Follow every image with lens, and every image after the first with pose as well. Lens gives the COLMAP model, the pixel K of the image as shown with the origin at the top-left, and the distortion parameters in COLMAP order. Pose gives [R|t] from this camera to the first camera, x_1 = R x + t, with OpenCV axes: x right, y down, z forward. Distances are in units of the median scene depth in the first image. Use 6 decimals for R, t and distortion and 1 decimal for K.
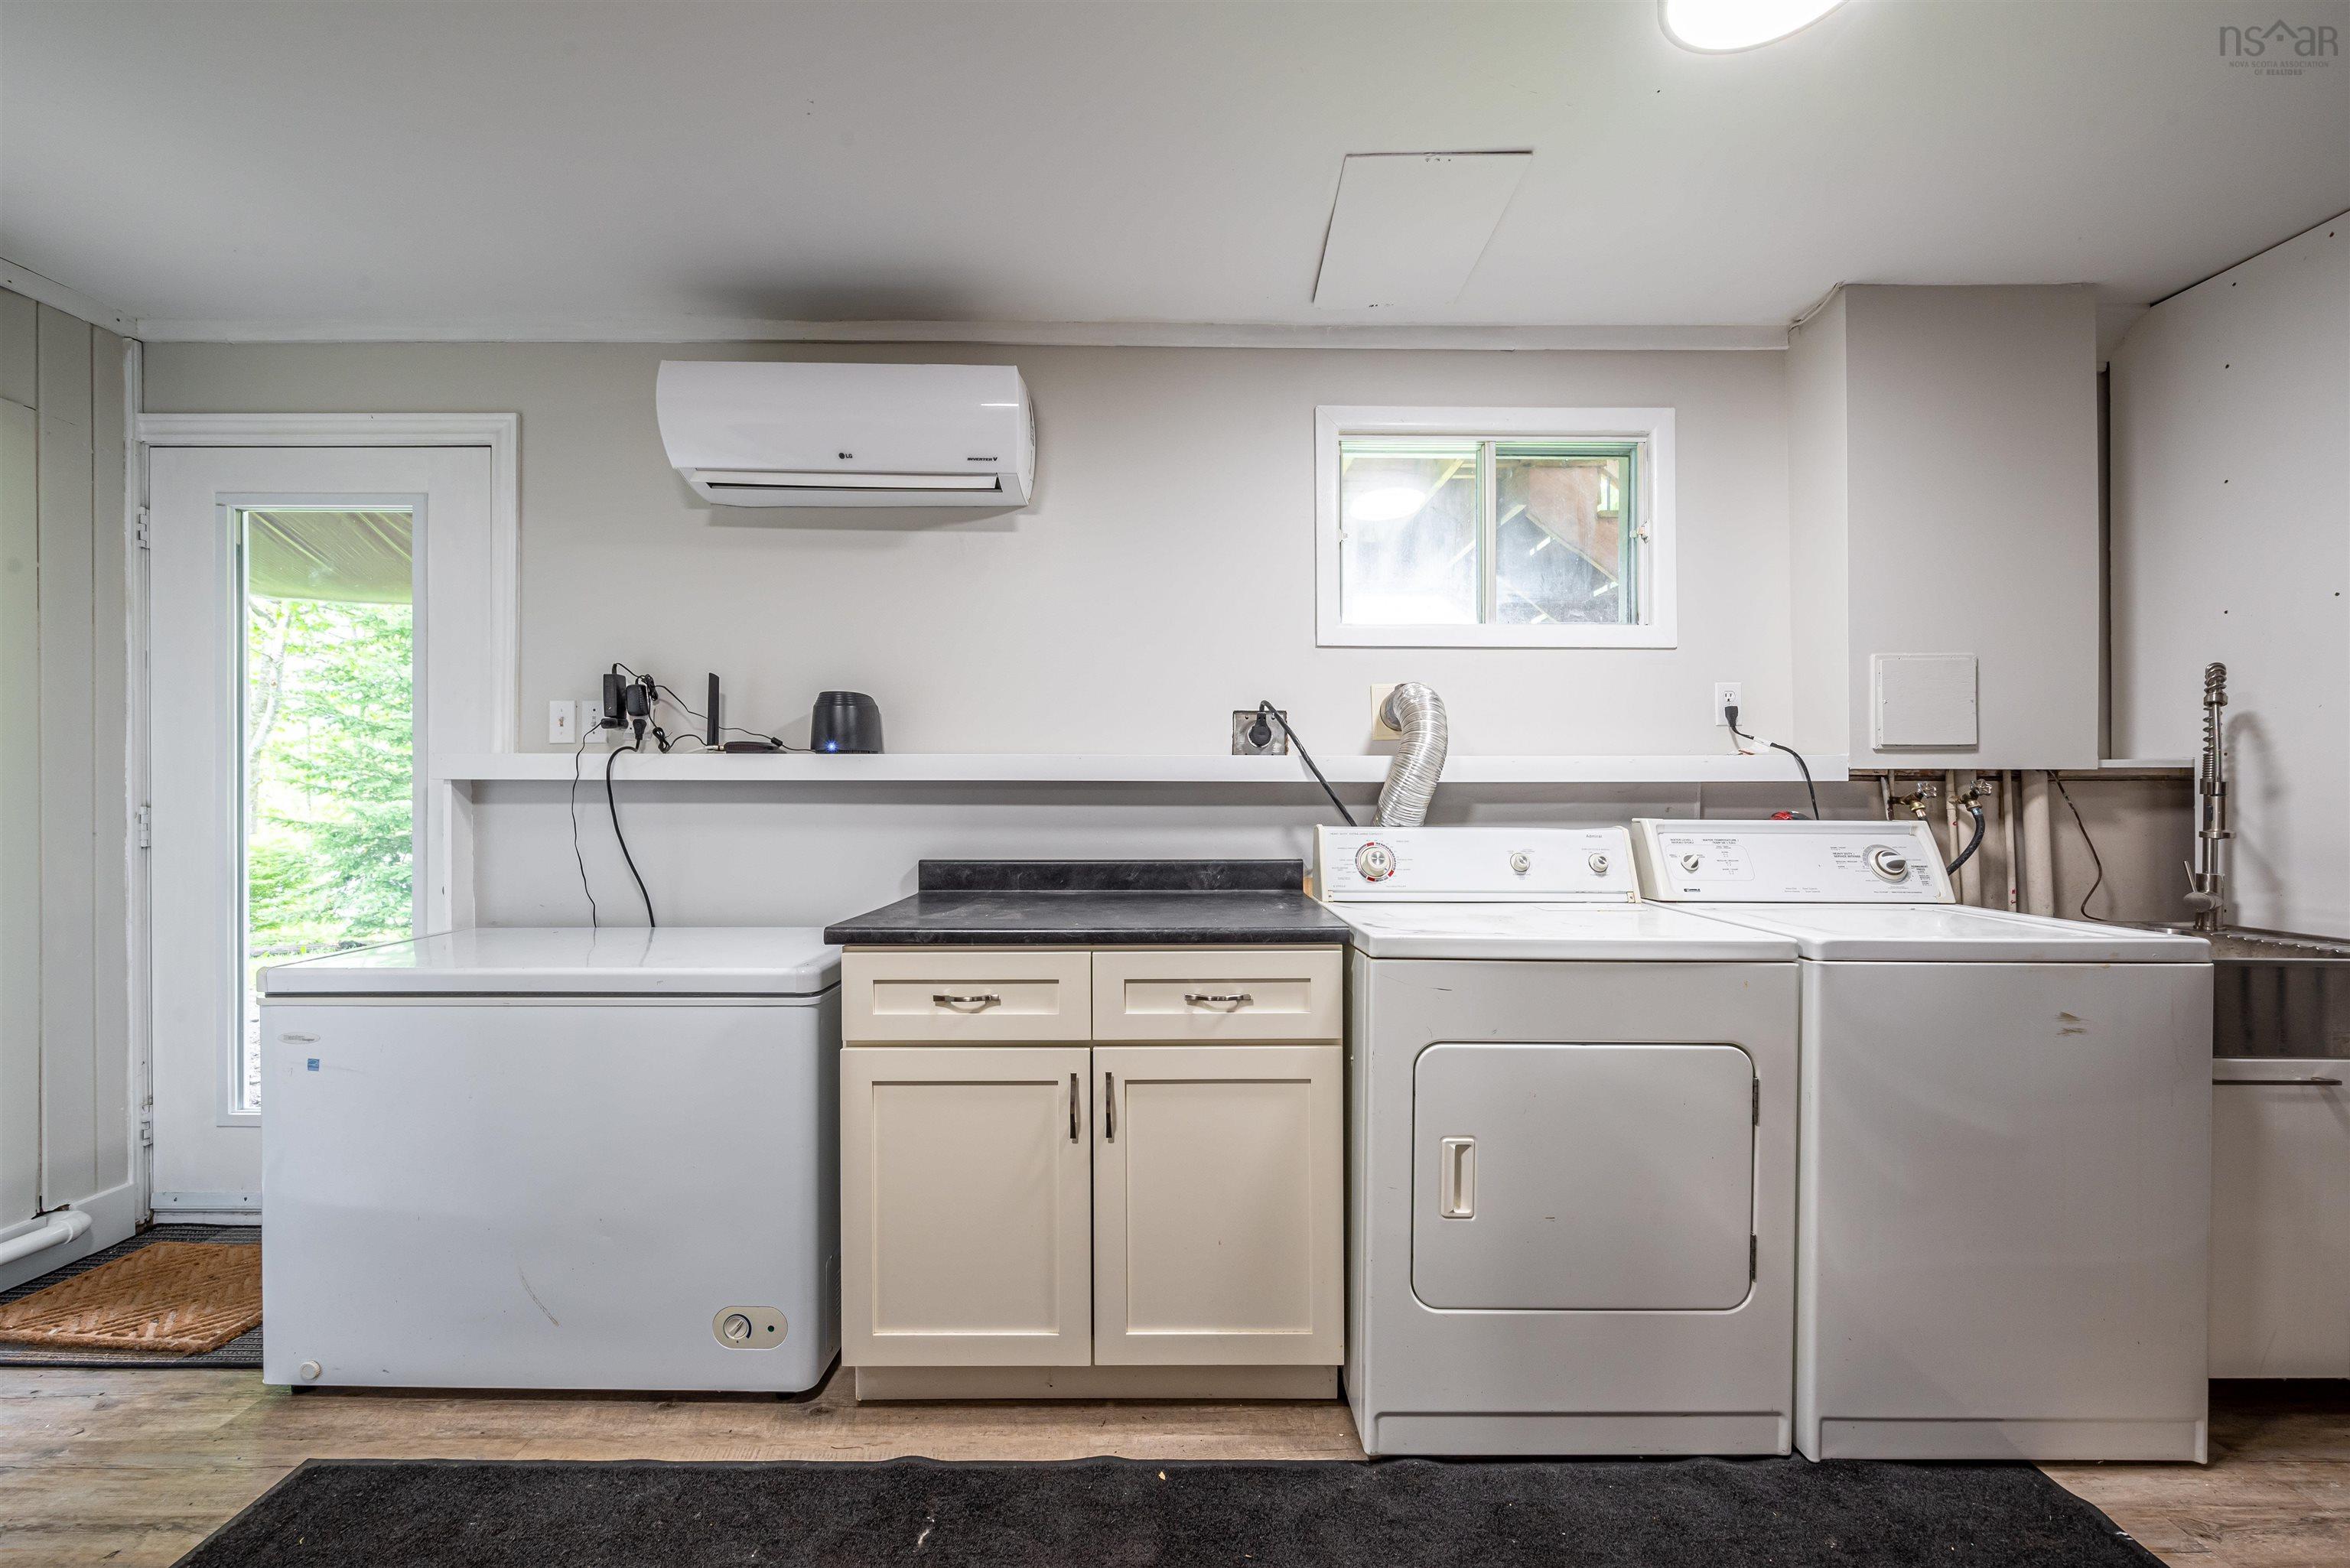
lens RADIAL K [[943.8, 0, 1178.7], [0, 943.8, 803.9], [0, 0, 1]] dist [-0.000587, -0.000039]
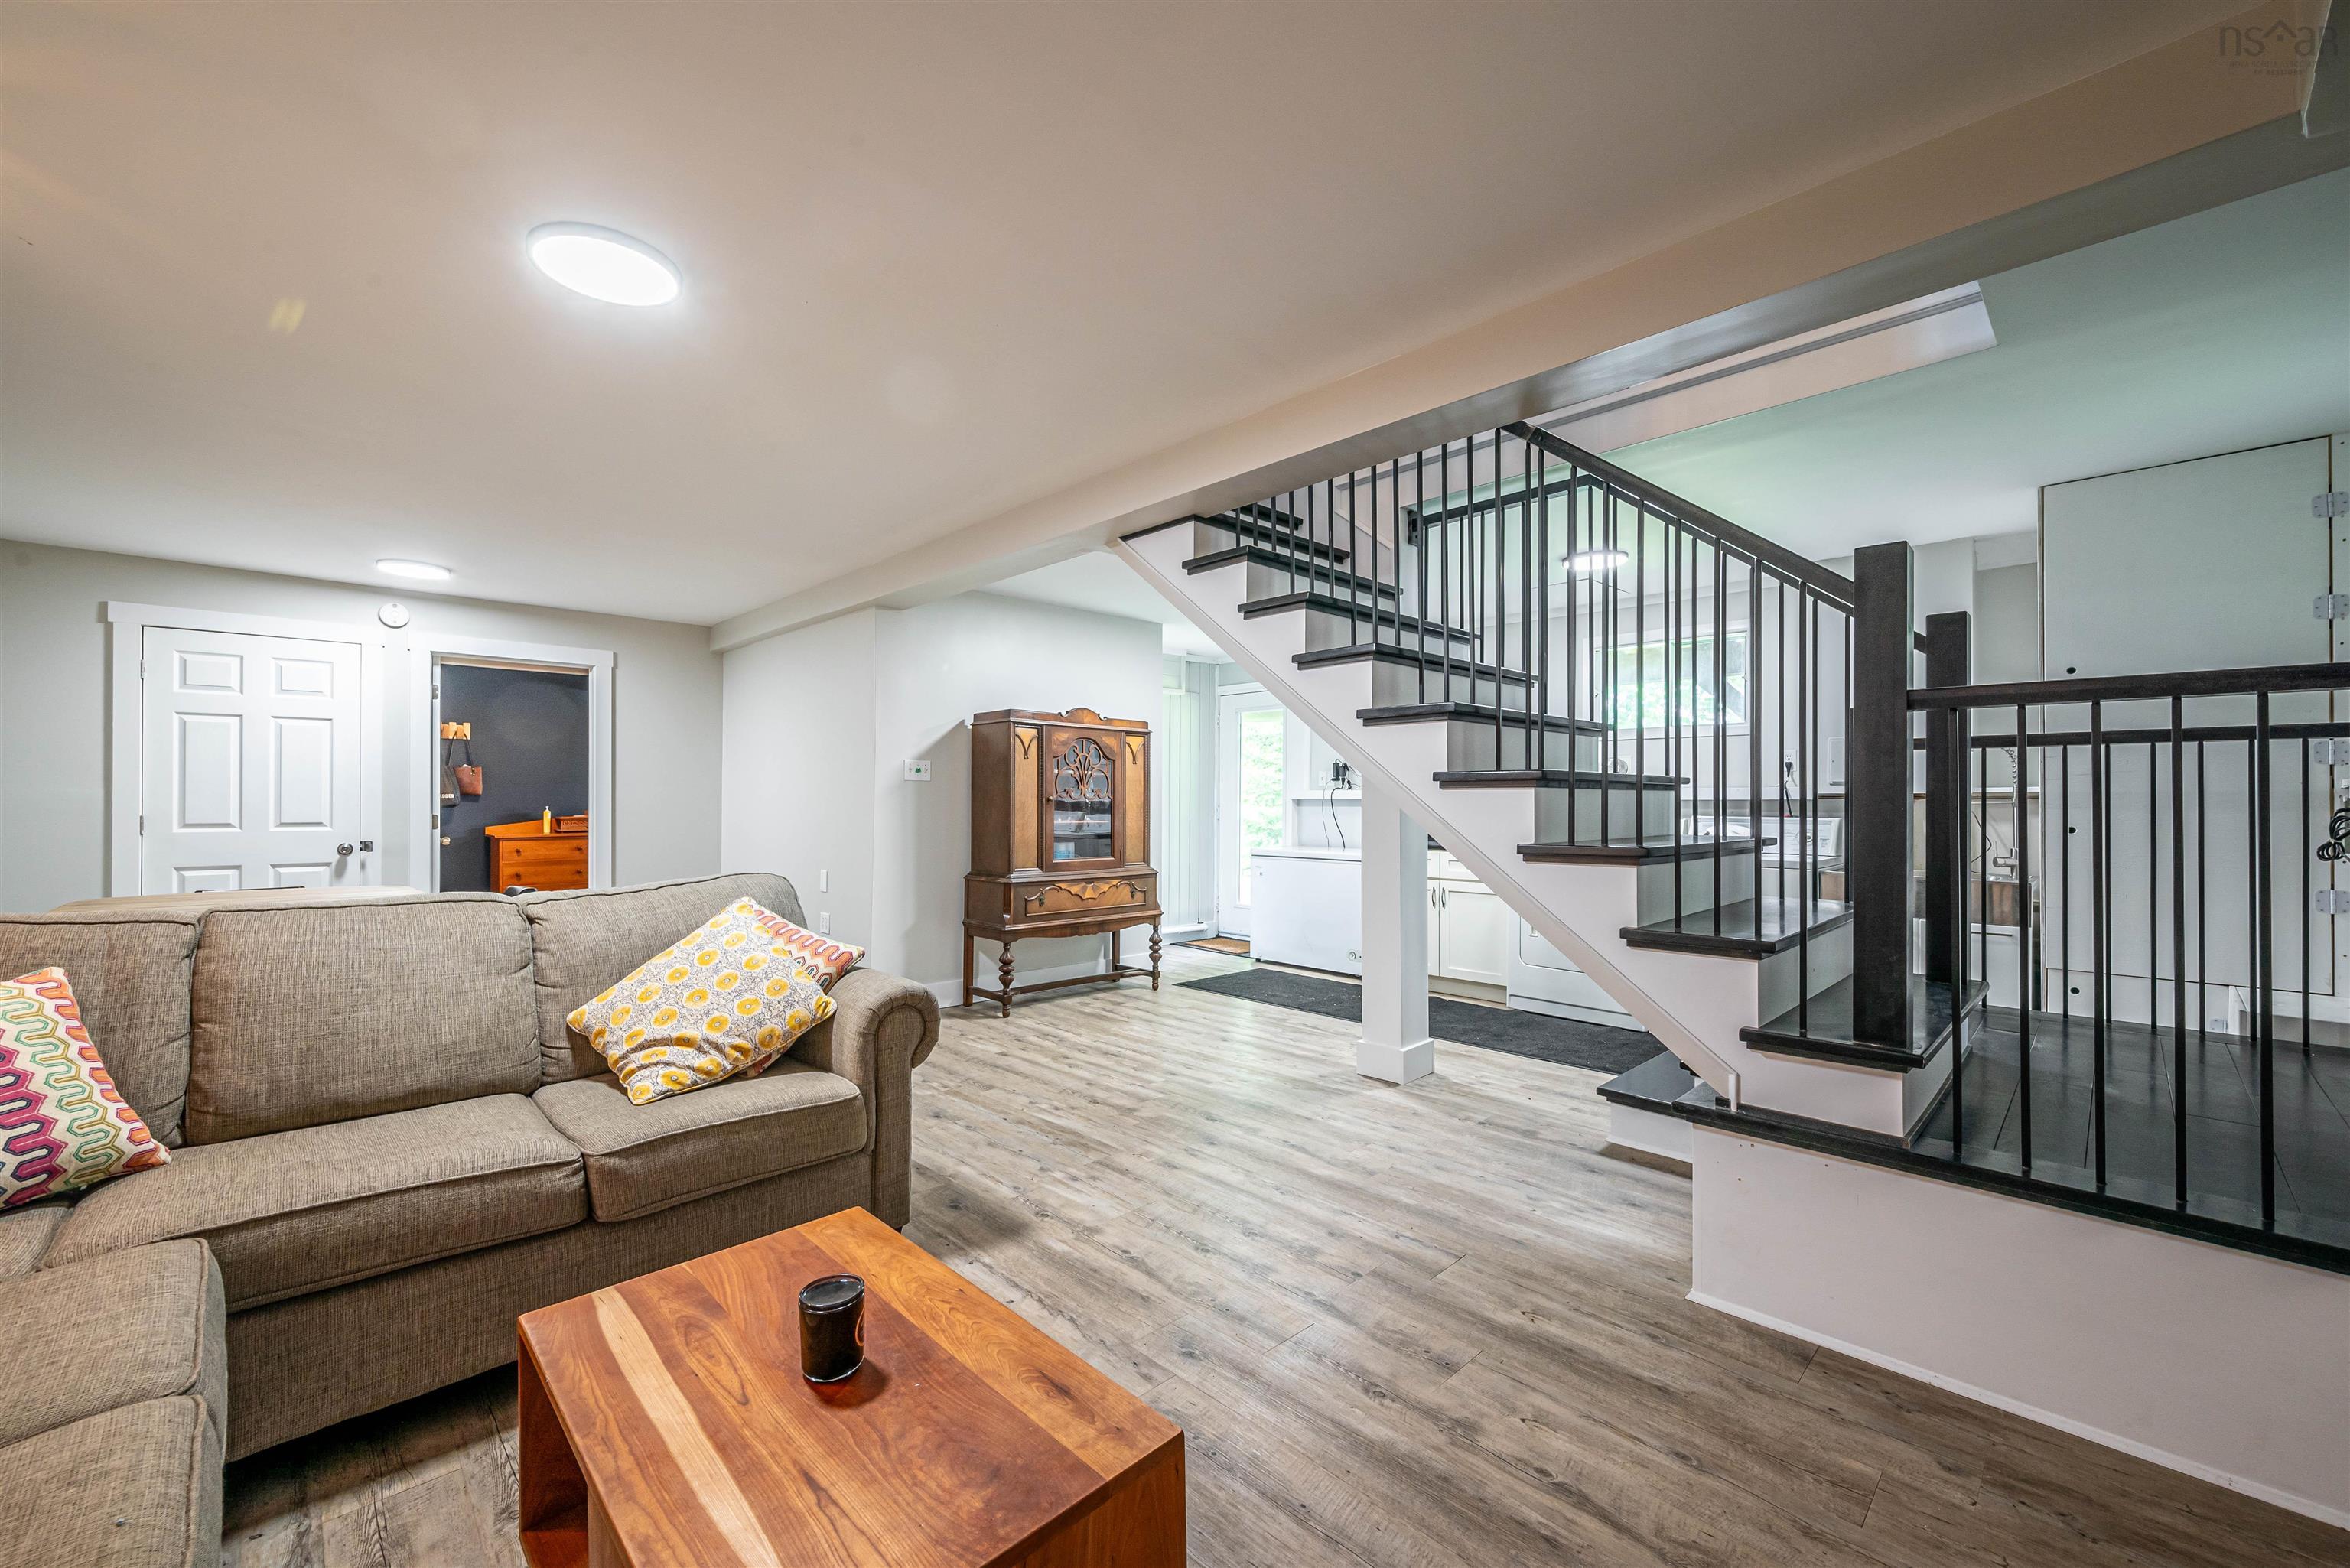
lens RADIAL K [[943.8, 0, 1178.7], [0, 943.8, 803.9], [0, 0, 1]] dist [-0.000587, -0.000039]
pose [[0.694515, 0.001408, -0.719477, 1.209661], [-0.007084, 0.999963, -0.004882, 0.009681], [0.719443, 0.008487, 0.694499, -1.433261]]
